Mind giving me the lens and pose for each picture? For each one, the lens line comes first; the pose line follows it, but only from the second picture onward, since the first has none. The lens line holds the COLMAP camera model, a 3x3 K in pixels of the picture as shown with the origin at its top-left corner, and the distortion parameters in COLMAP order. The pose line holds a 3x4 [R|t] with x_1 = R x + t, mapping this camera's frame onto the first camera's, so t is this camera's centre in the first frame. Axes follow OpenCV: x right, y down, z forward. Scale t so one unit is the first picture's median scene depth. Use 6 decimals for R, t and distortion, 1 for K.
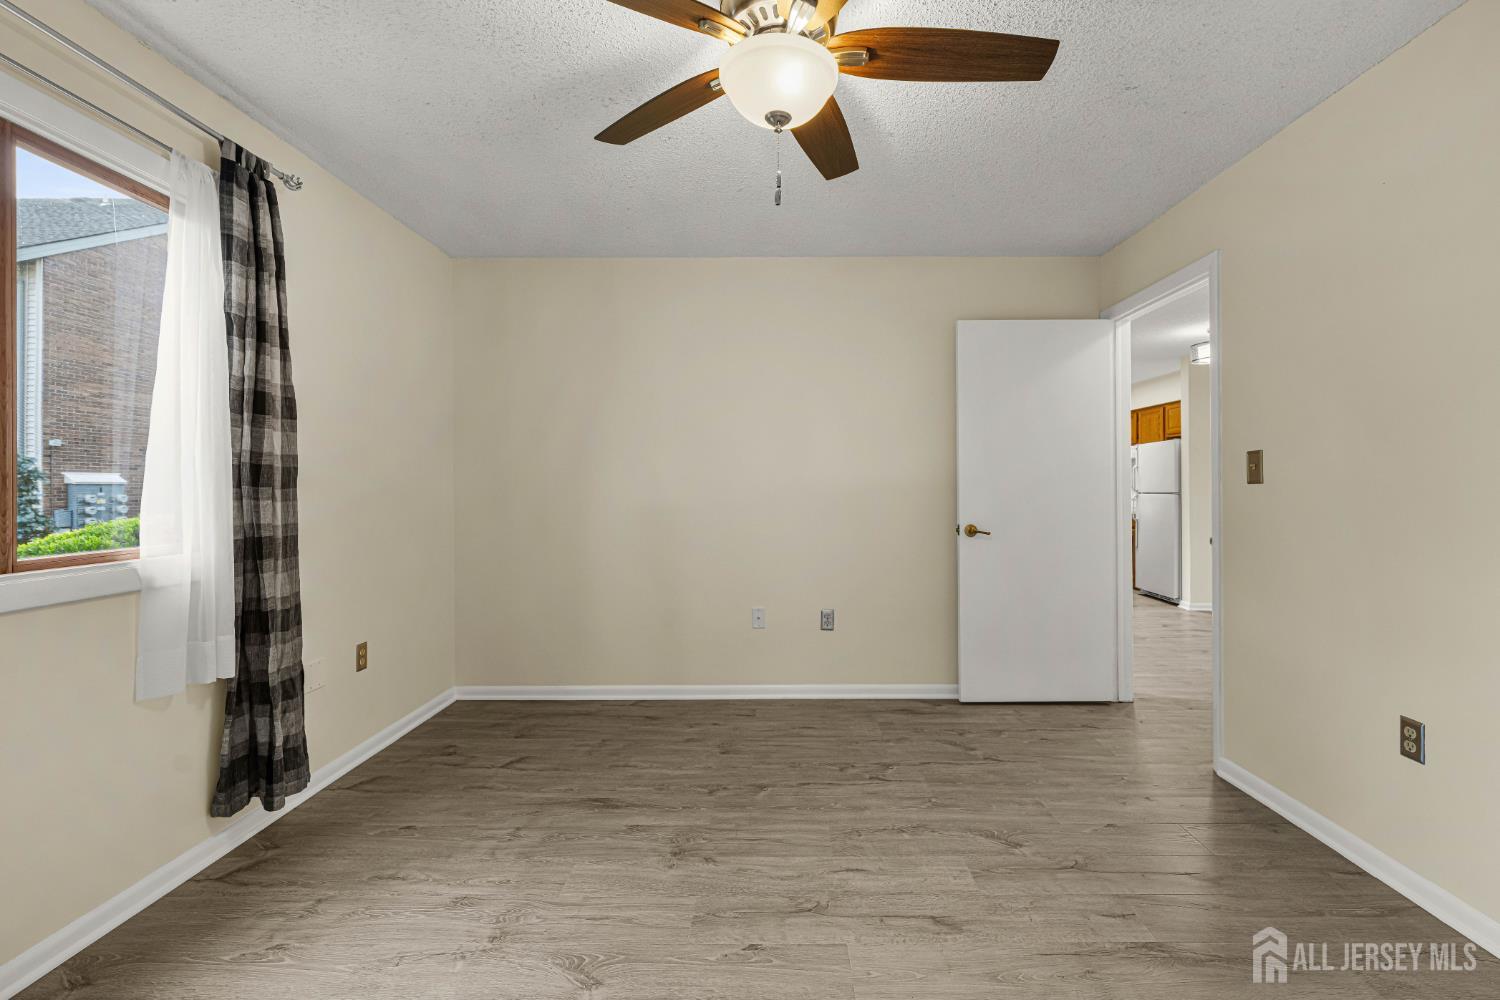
lens RADIAL K [[635.1, 0, 759.8], [0, 635.1, 482.1], [0, 0, 1]] dist [-0.003375, 0.001099]
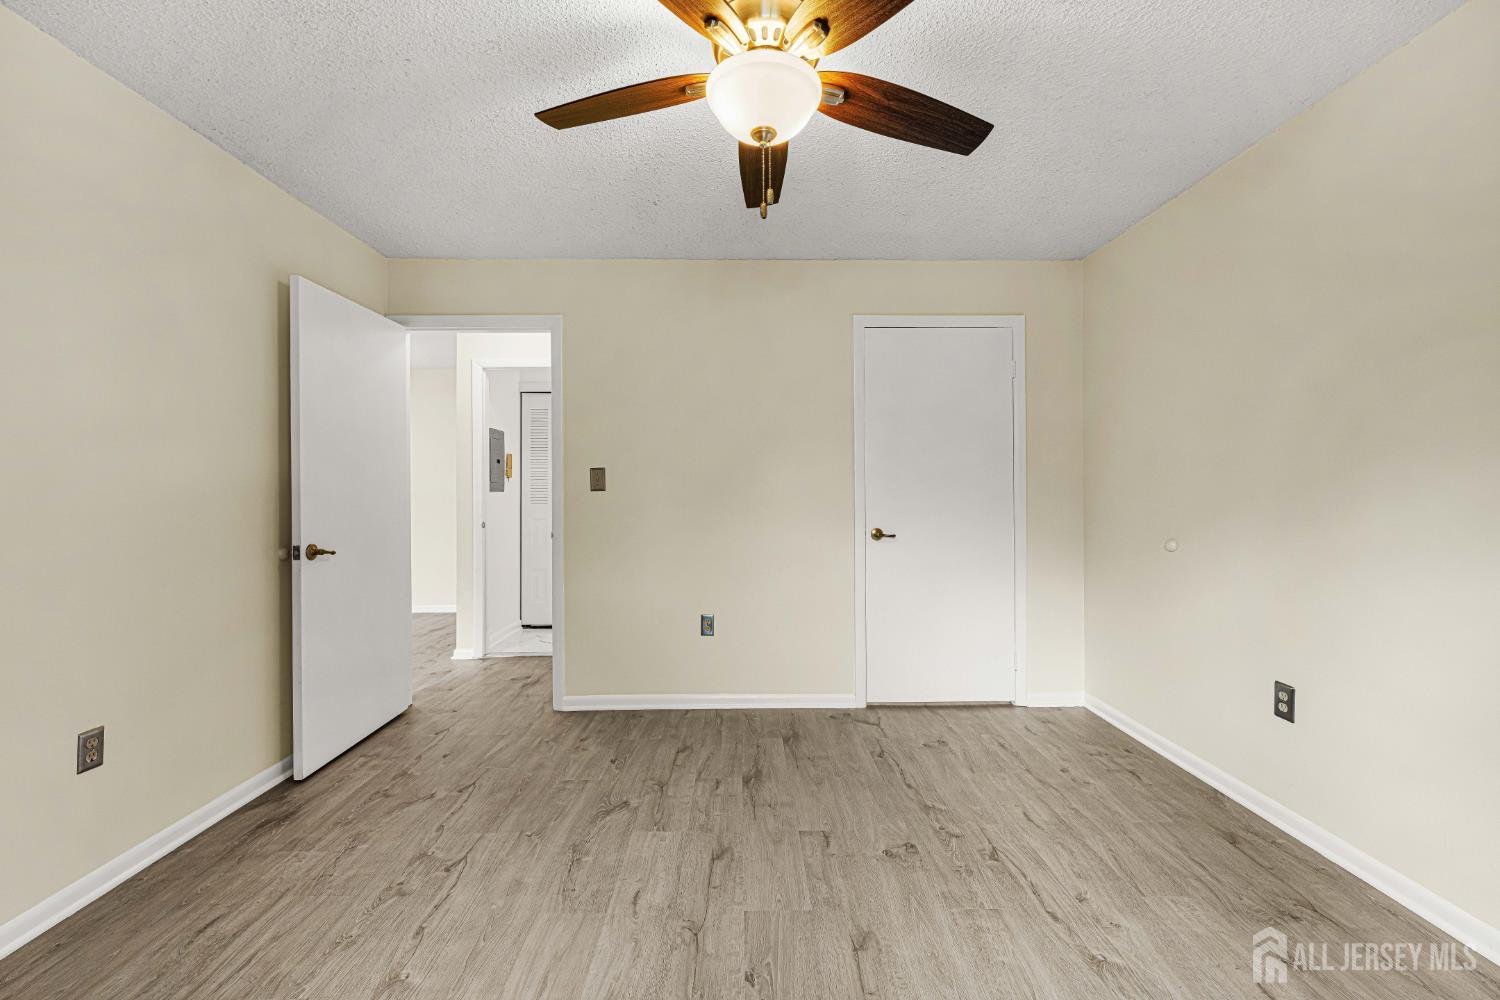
lens RADIAL K [[635.1, 0, 745.3], [0, 635.1, 487.6], [0, 0, 1]] dist [-0.003375, 0.001099]
pose [[-0.032739, 0.005029, 0.999451, -0.684043], [-0.000076, 0.999987, -0.005034, 0.002050], [-0.999464, -0.000241, -0.032738, 0.735872]]
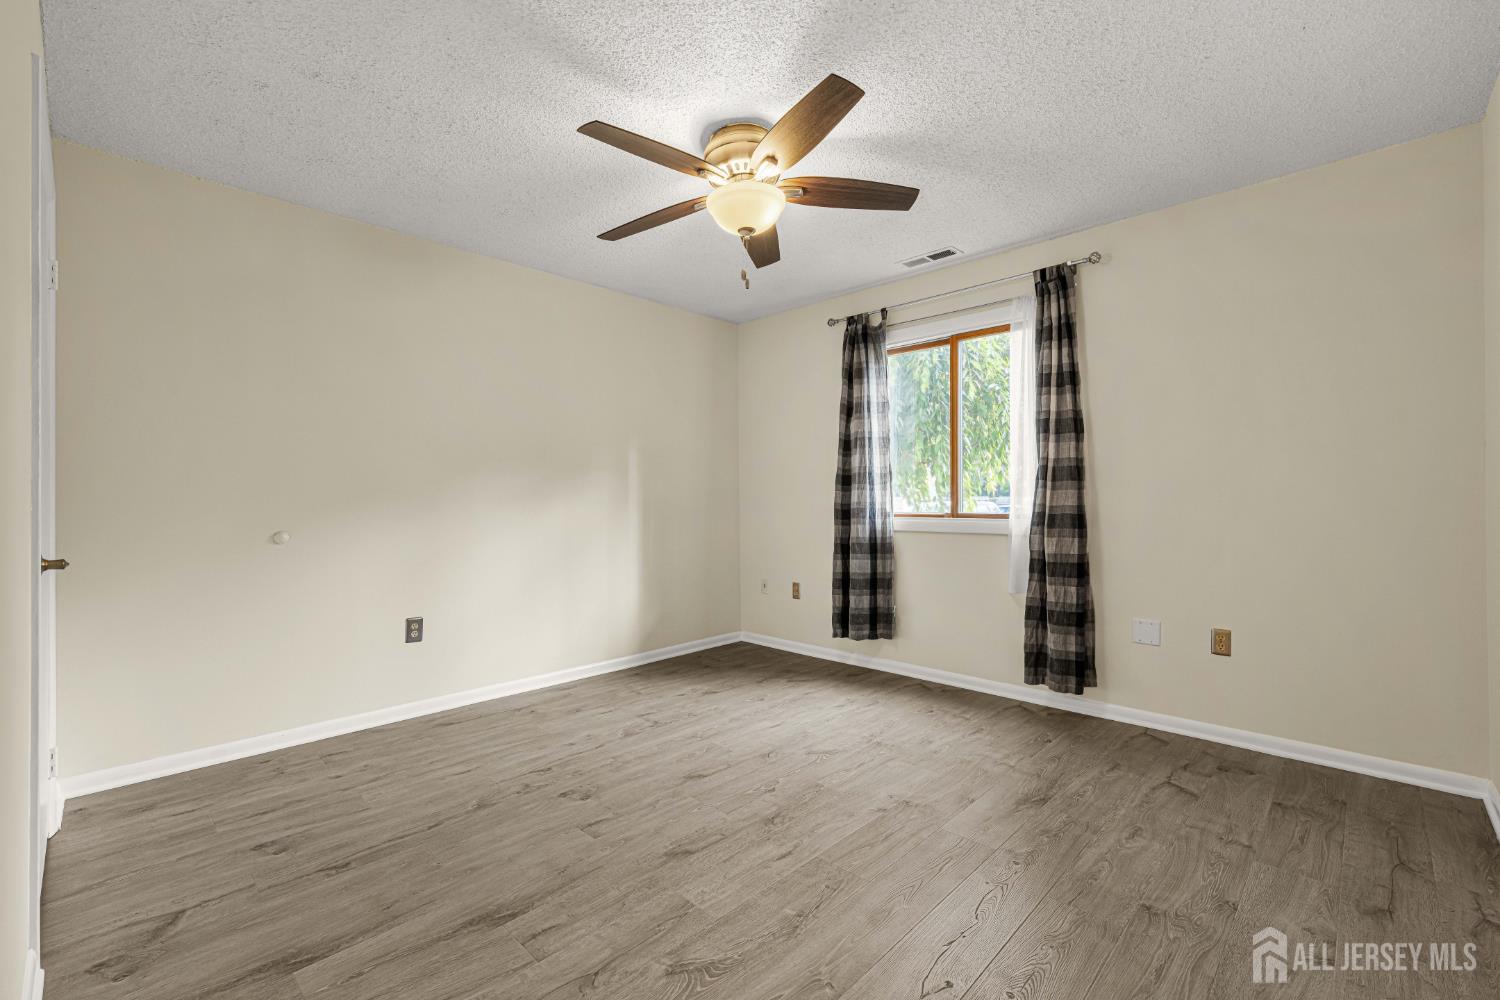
lens RADIAL K [[635.1, 0, 769.5], [0, 635.1, 502.9], [0, 0, 1]] dist [-0.003375, 0.001099]
pose [[-0.655652, 0.011698, -0.754972, 0.773461], [0.012175, 0.999914, 0.004920, 0.044211], [0.754965, -0.005966, -0.655738, 1.390088]]
